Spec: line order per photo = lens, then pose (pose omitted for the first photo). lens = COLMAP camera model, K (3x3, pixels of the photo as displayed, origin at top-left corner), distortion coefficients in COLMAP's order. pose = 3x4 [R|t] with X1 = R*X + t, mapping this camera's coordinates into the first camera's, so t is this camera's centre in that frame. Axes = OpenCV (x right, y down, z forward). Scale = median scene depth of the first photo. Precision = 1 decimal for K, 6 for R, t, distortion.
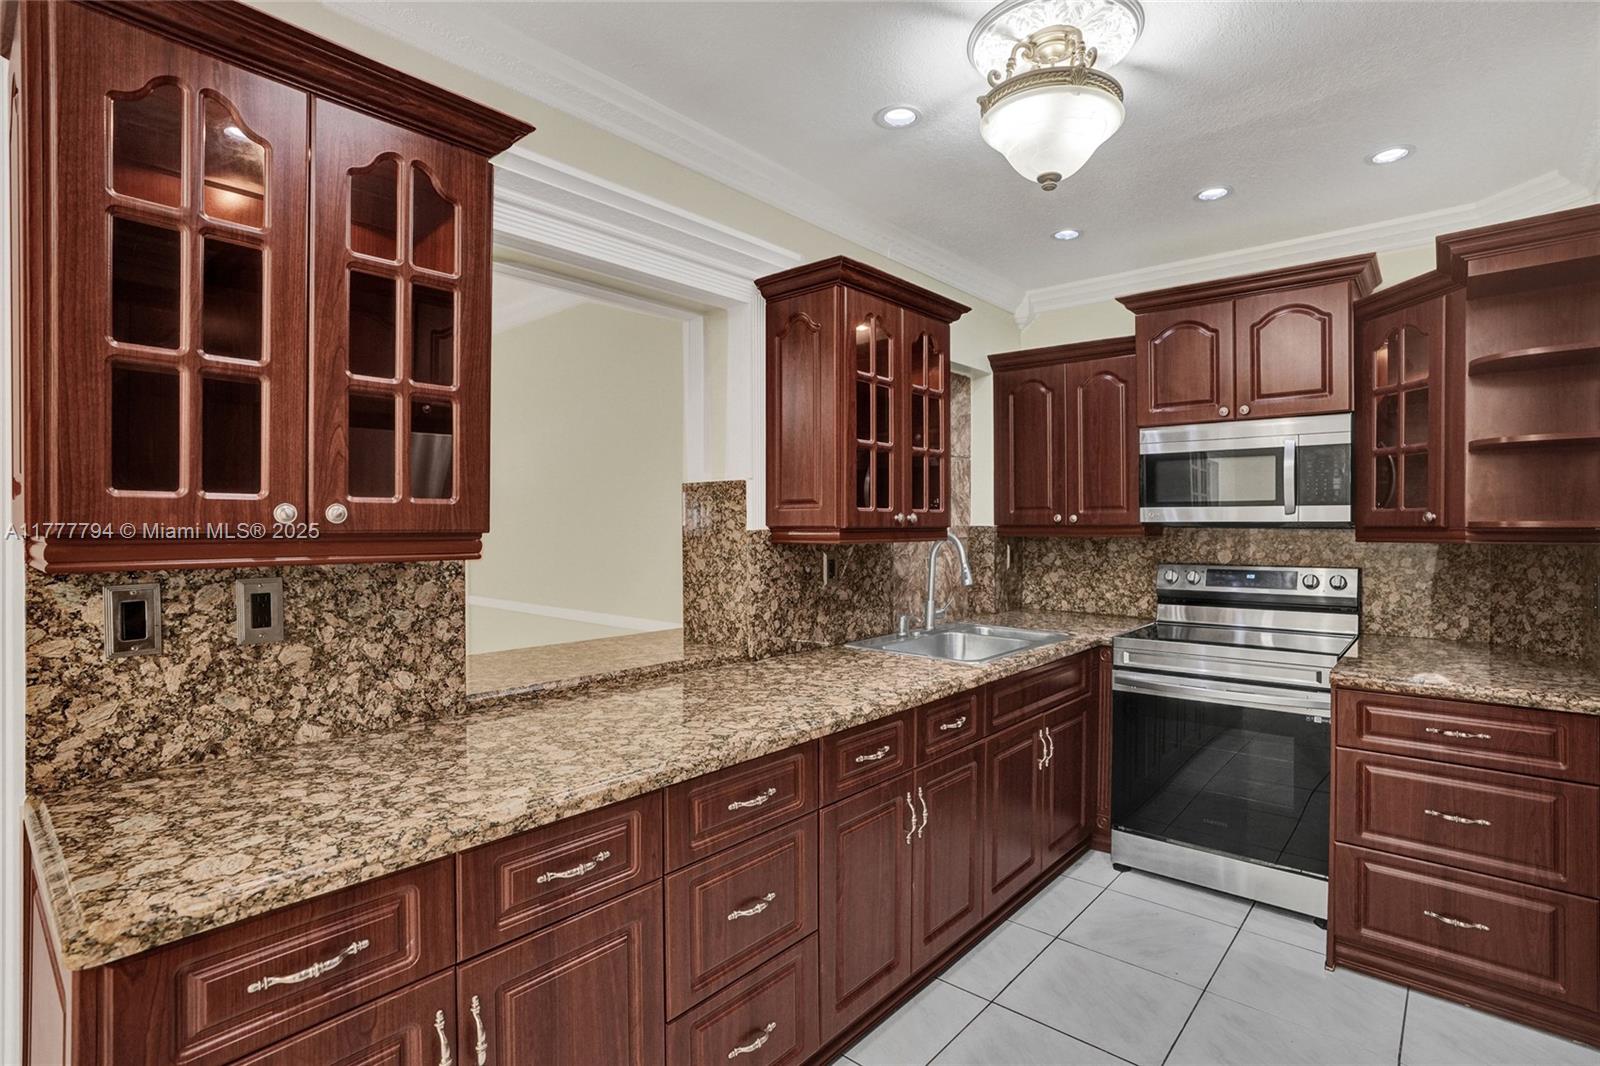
lens RADIAL K [[766.1, 0, 797.4], [0, 766.1, 529.8], [0, 0, 1]] dist [-0.049076, 0.022822]
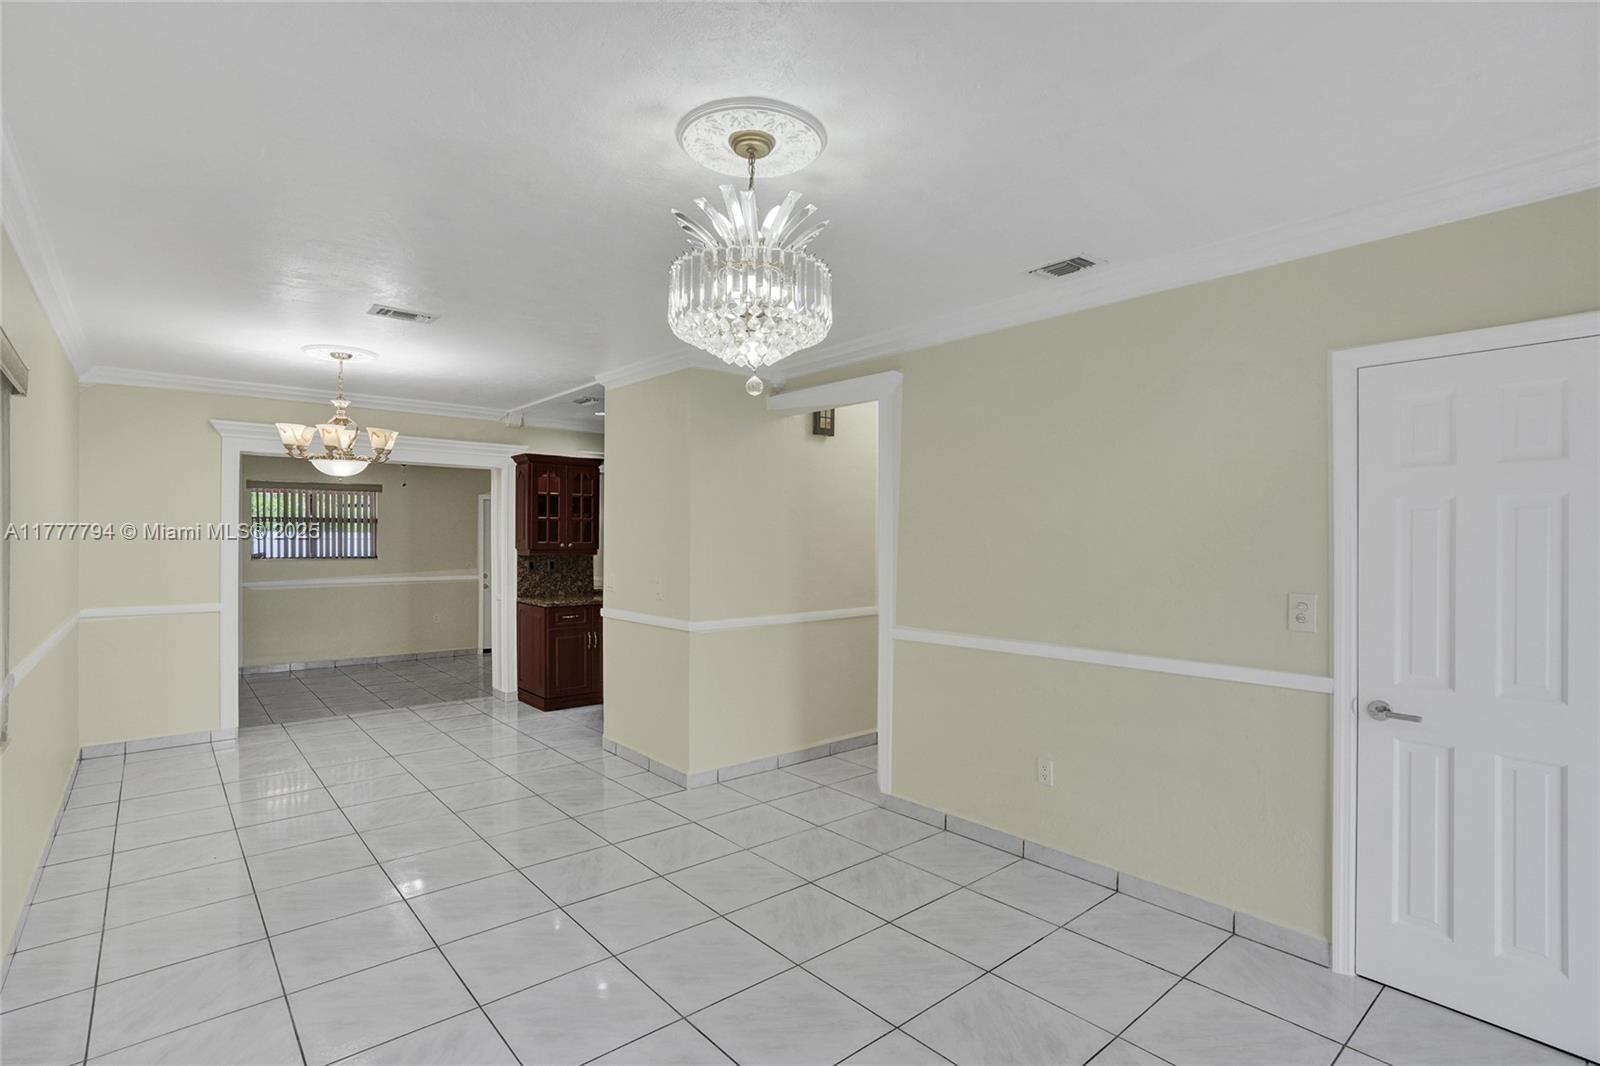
lens RADIAL K [[766.1, 0, 797.3], [0, 766.1, 529.4], [0, 0, 1]] dist [-0.049076, 0.022822]
pose [[0.990827, -0.001824, -0.135127, 0.903408], [-0.000487, 0.999854, -0.017070, -0.022762], [0.135139, 0.016979, 0.990681, -2.192042]]
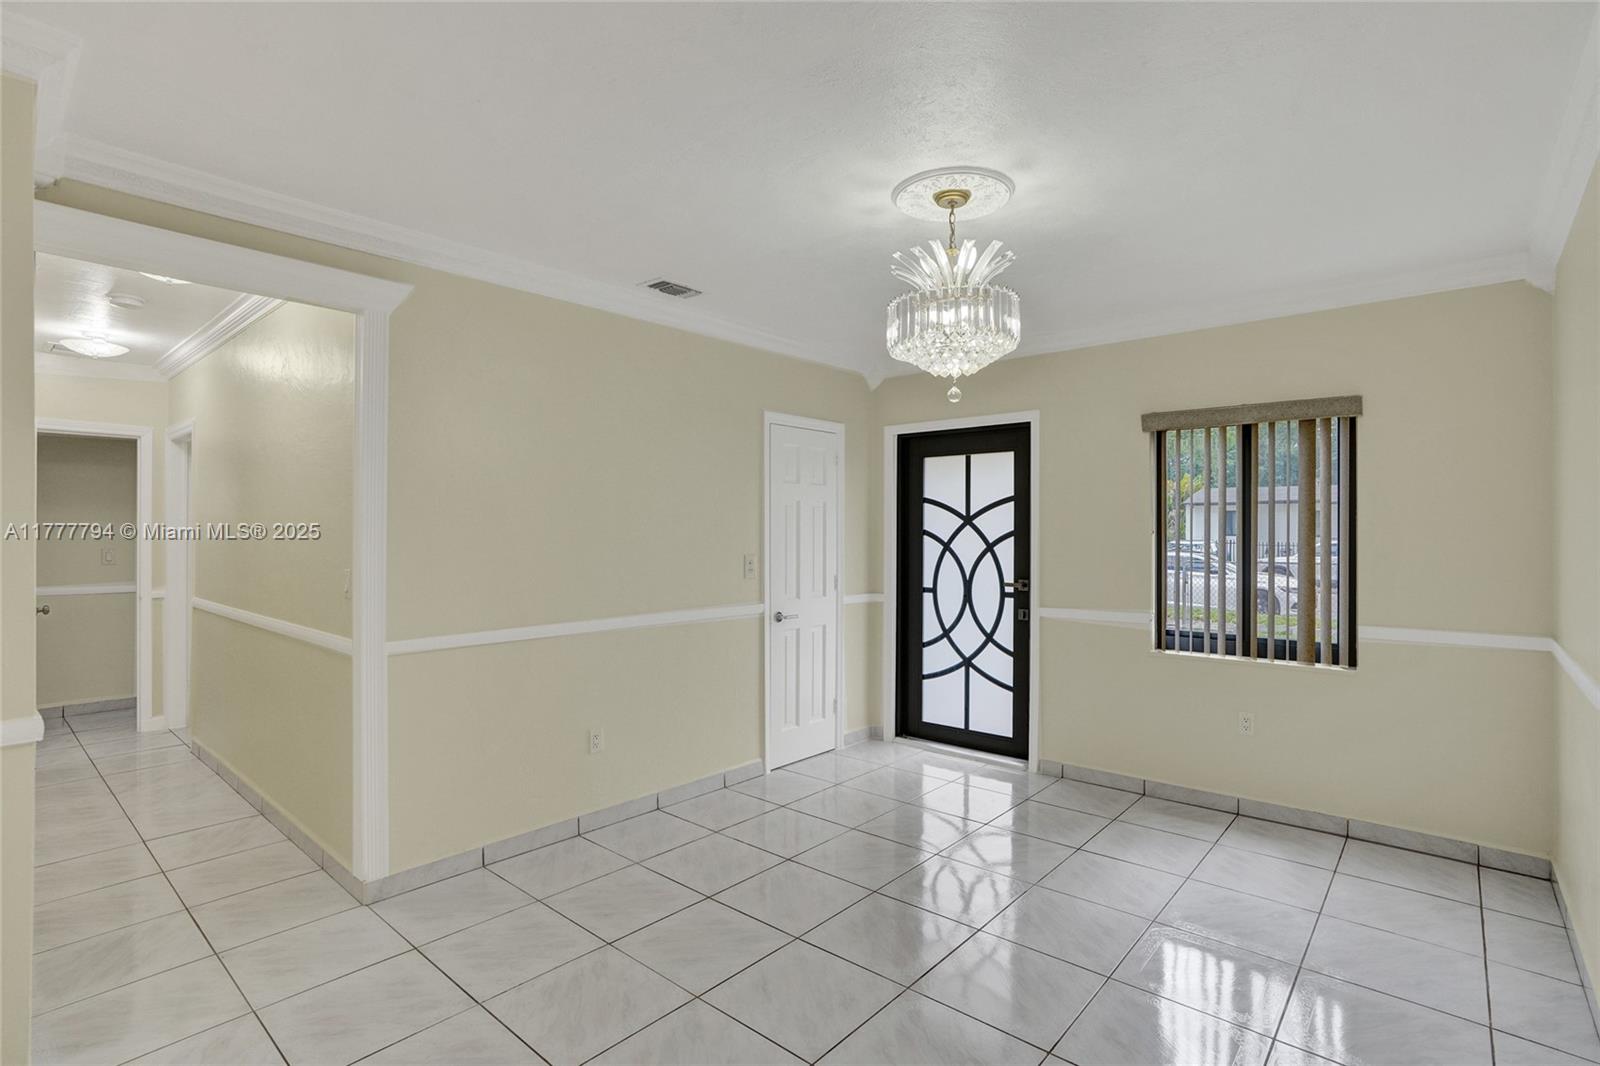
lens RADIAL K [[766.1, 0, 808.2], [0, 766.1, 538.6], [0, 0, 1]] dist [-0.049076, 0.022822]
pose [[-0.006738, -0.011050, 0.999916, -0.337127], [0.006248, 0.999919, 0.011092, -0.005874], [-0.999958, 0.006322, -0.006669, -1.117295]]
